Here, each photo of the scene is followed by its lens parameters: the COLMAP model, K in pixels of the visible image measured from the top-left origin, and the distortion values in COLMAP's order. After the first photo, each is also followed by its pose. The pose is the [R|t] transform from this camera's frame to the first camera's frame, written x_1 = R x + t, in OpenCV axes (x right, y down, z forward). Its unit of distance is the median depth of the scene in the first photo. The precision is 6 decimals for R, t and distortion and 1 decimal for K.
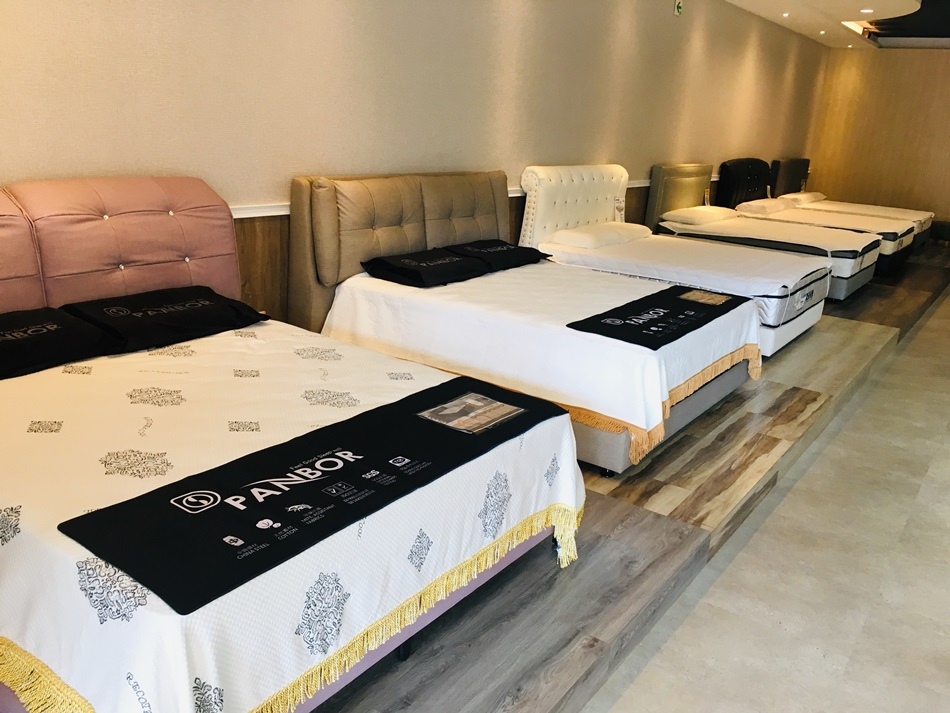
lens RADIAL K [[813.5, 0, 483.1], [0, 813.5, 349.8], [0, 0, 1]] dist [0.084069, -0.111365]
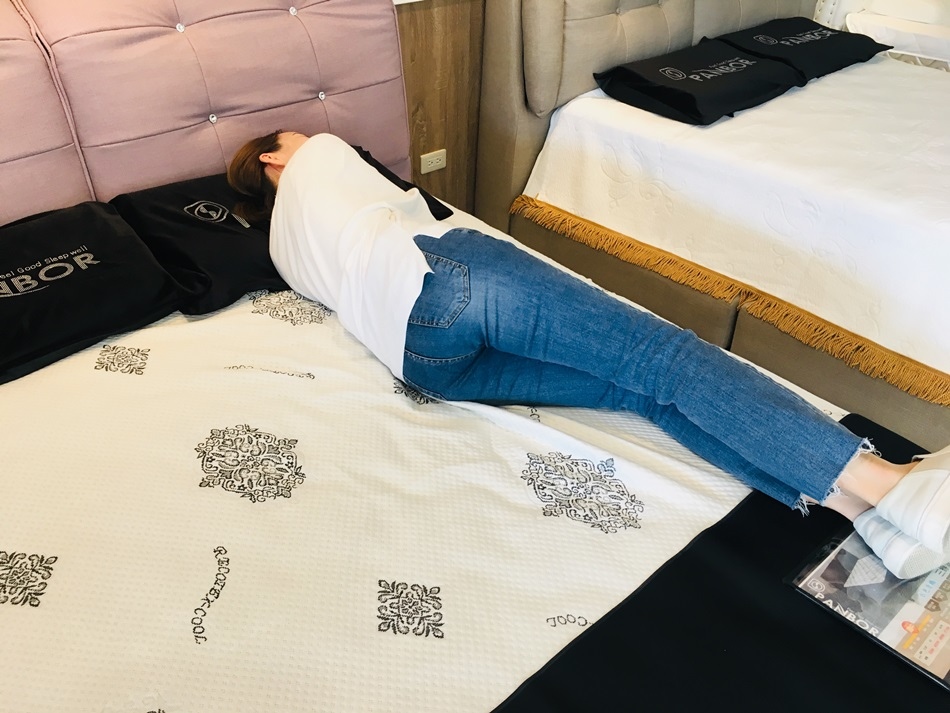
lens RADIAL K [[813.5, 0, 483.1], [0, 813.5, 349.8], [0, 0, 1]] dist [0.084069, -0.111365]
pose [[0.977771, 0.086643, -0.190935, -0.132554], [-0.025012, 0.952324, 0.304063, -0.132678], [0.208176, -0.292528, 0.933322, 0.469255]]
